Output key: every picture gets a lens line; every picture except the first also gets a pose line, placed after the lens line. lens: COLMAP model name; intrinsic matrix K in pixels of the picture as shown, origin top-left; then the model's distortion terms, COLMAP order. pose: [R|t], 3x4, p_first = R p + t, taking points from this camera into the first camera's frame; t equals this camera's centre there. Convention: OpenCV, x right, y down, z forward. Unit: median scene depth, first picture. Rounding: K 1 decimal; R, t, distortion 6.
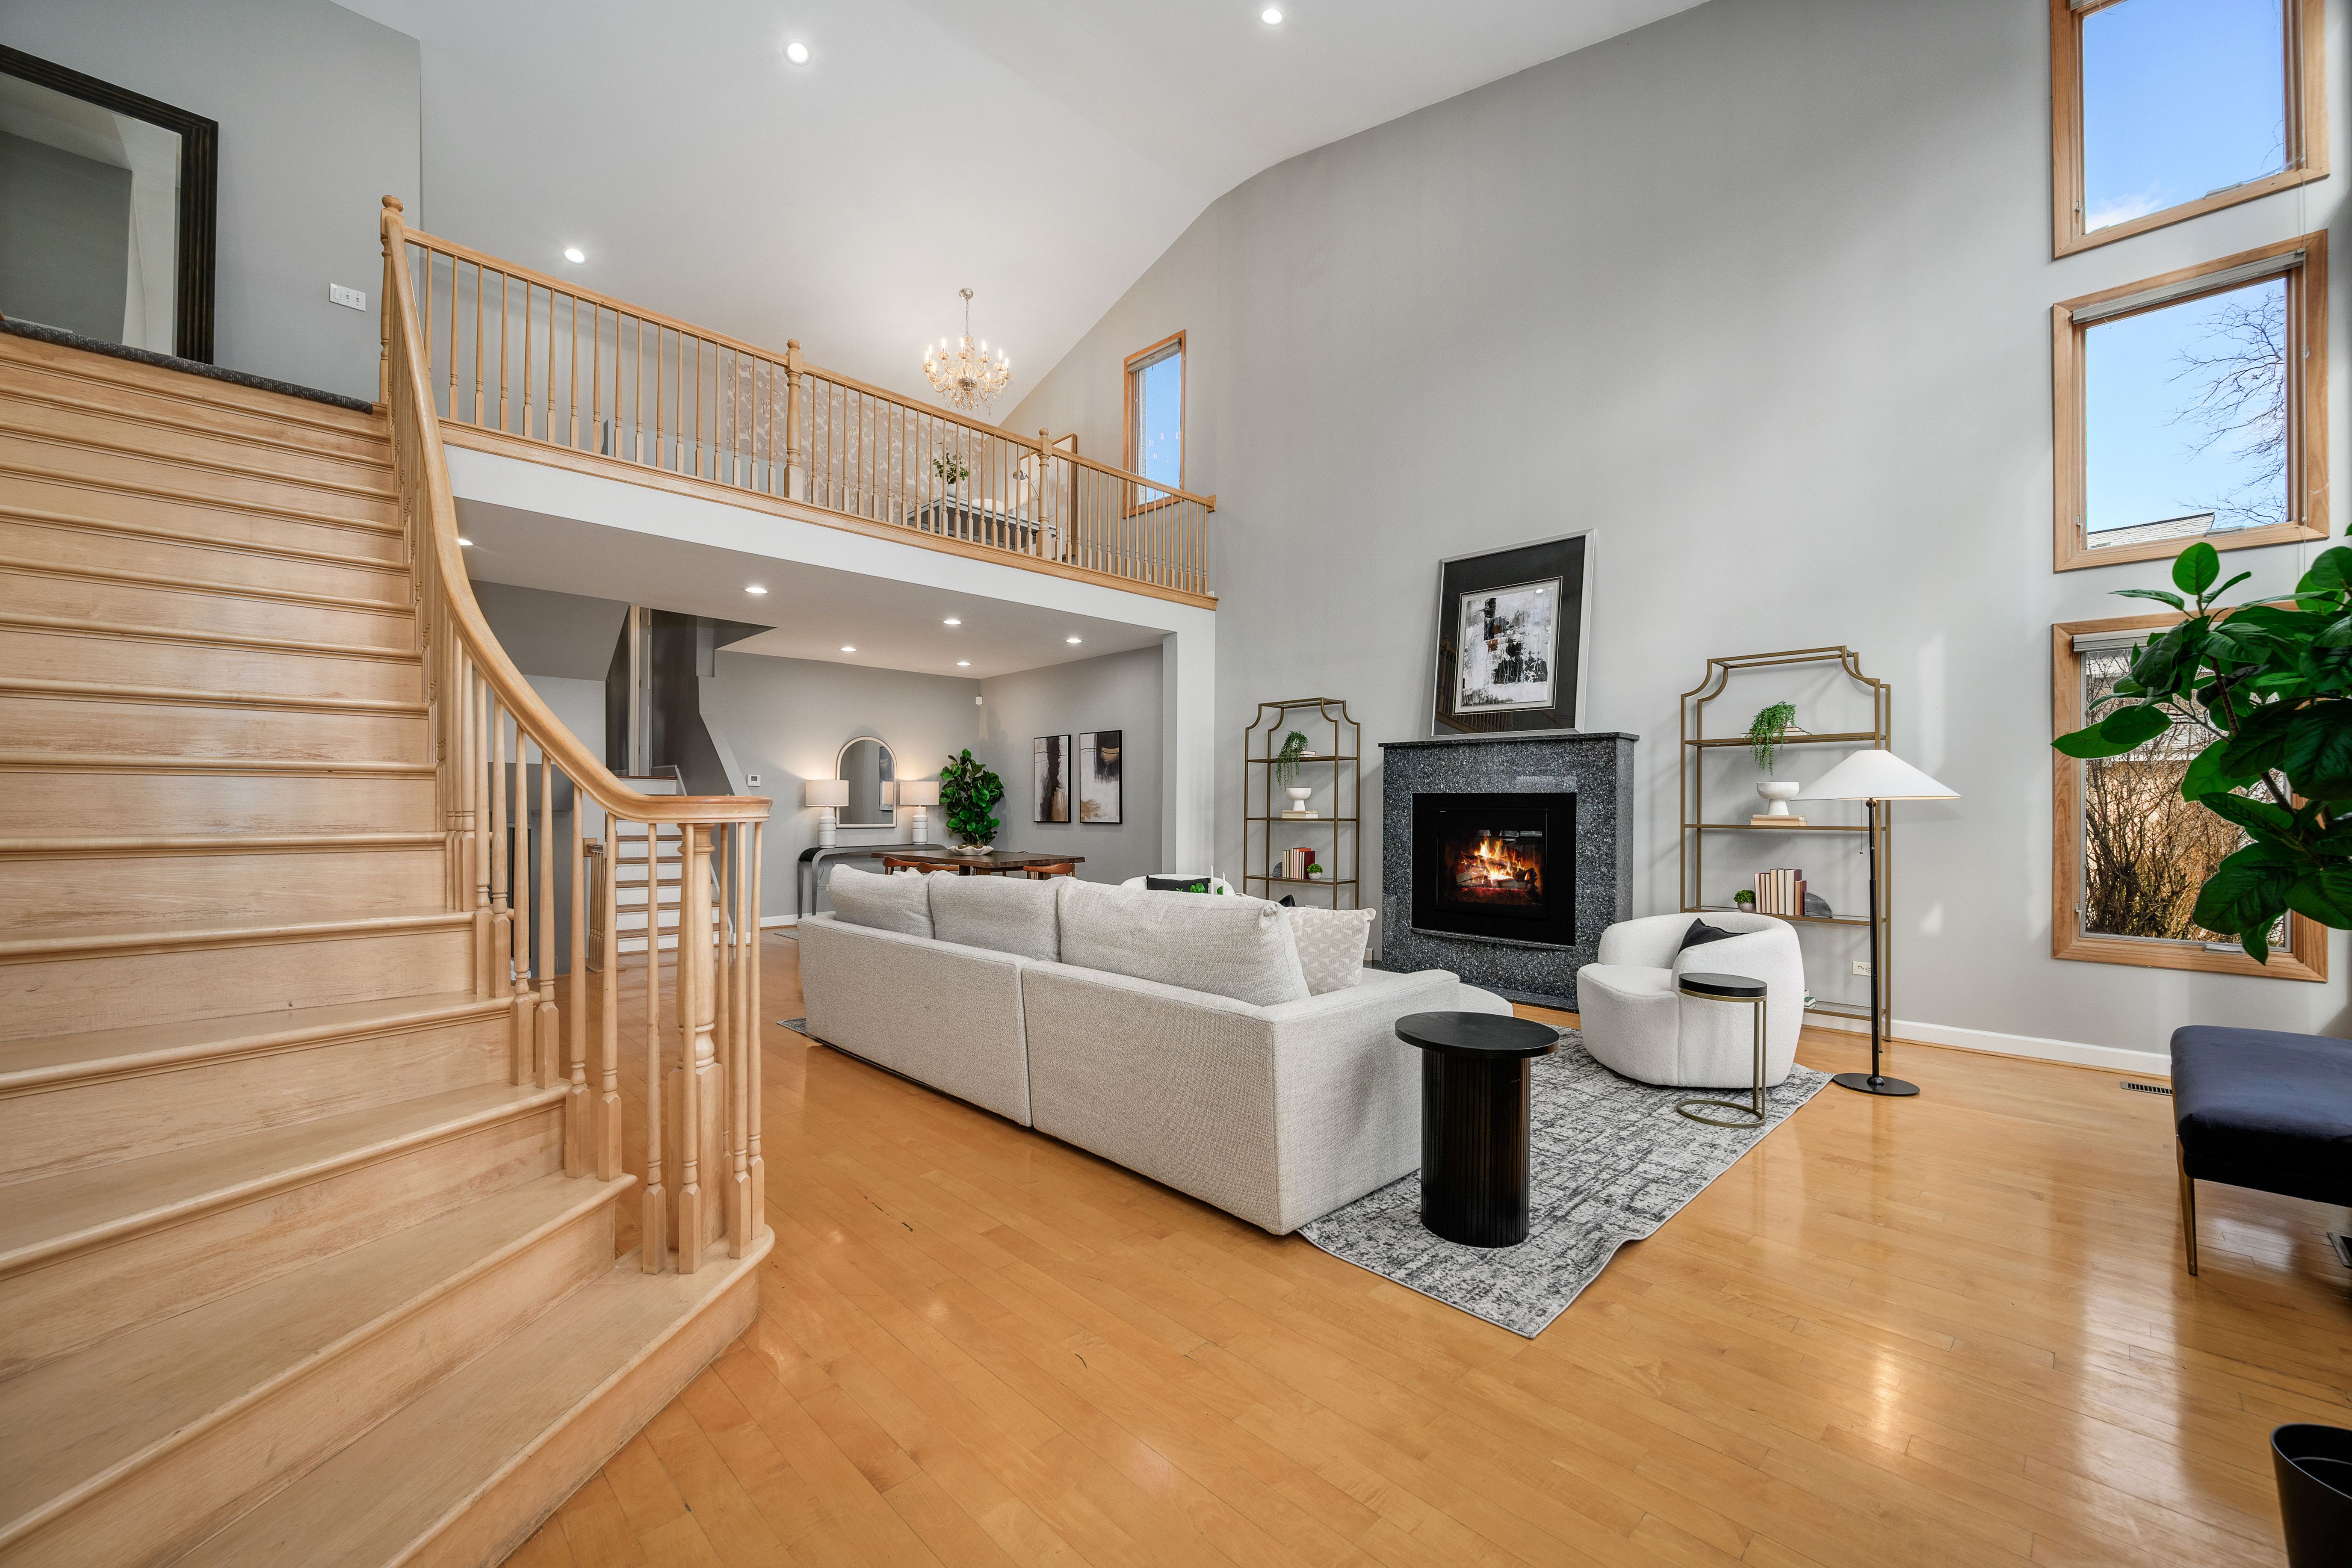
lens RADIAL K [[936.1, 0, 1183.1], [0, 936.1, 800.0], [0, 0, 1]] dist [0.007995, -0.000513]
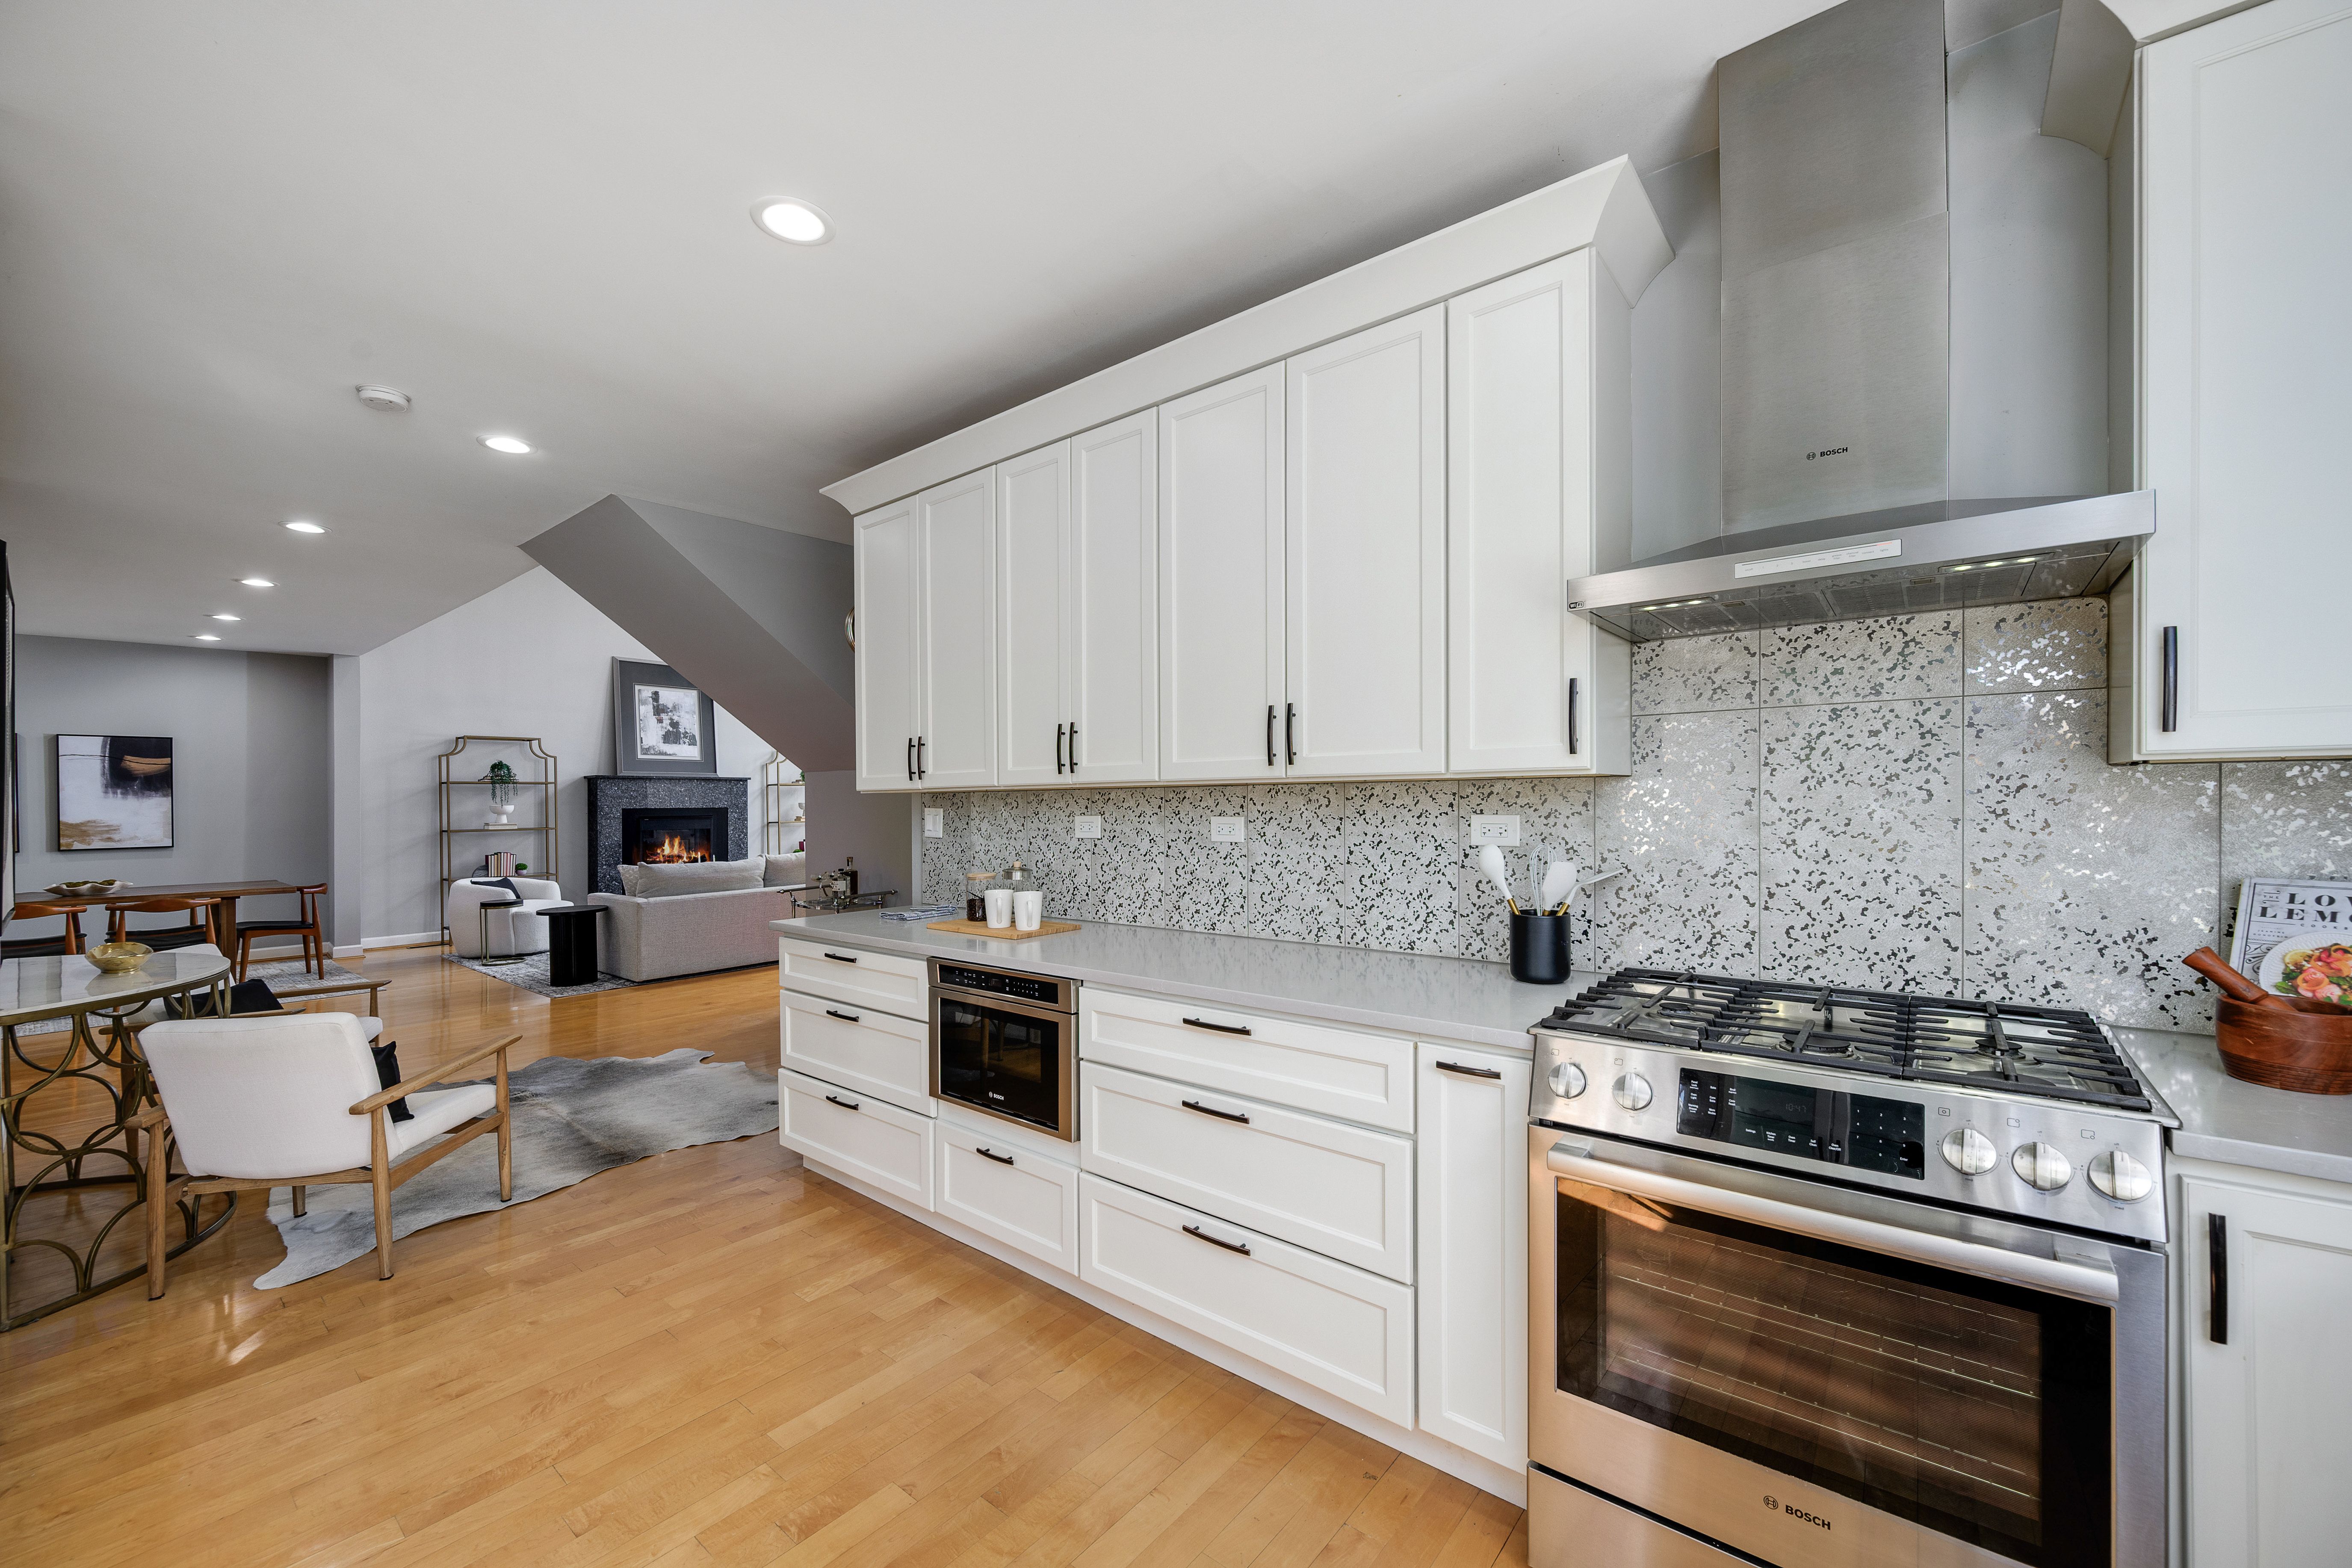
lens RADIAL K [[936.1, 0, 1185.7], [0, 936.1, 802.3], [0, 0, 1]] dist [0.007995, -0.000513]
pose [[-0.099140, -0.004277, 0.995064, -1.399294], [0.006057, 0.999970, 0.004902, -0.019407], [-0.995055, 0.006513, -0.099111, 0.224210]]
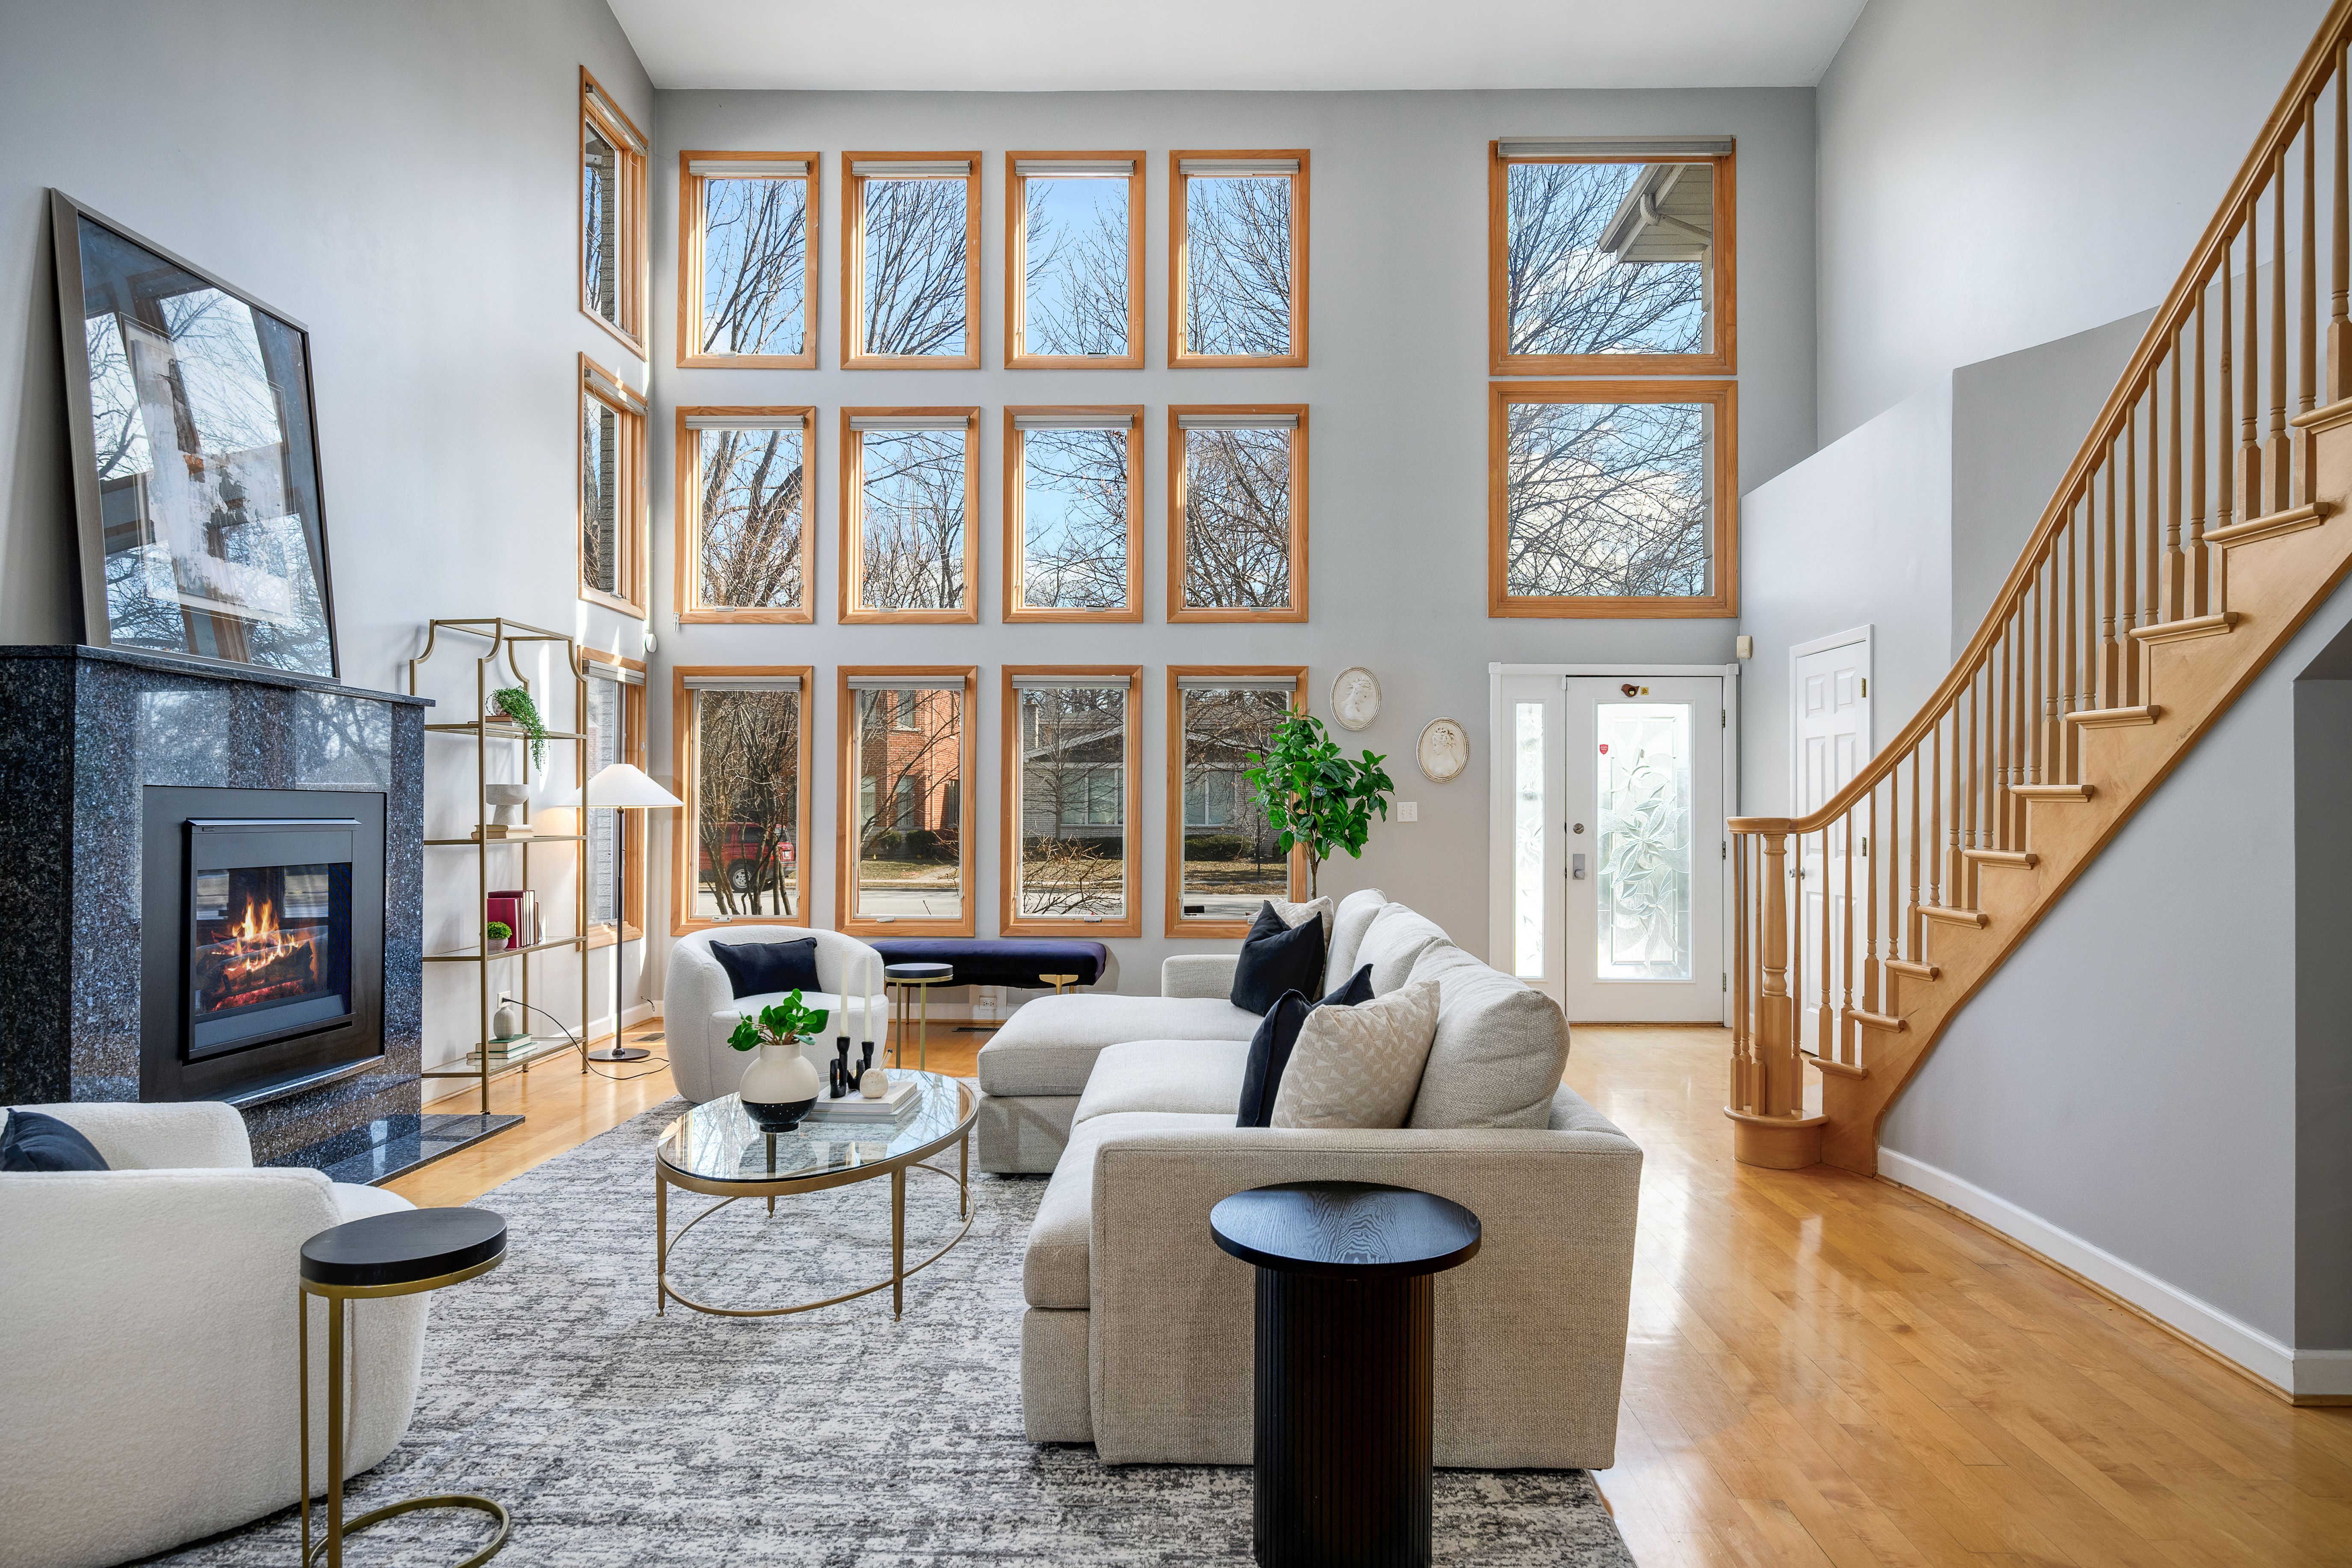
lens RADIAL K [[1380.6, 0, 1210.4], [0, 1380.6, 797.8], [0, 0, 1]] dist [-0.003932, -0.002766]
pose [[-0.703646, 0.003655, 0.710541, -0.489680], [-0.006578, 0.999910, -0.011658, 0.001750], [-0.710520, -0.012877, -0.703559, 1.090612]]
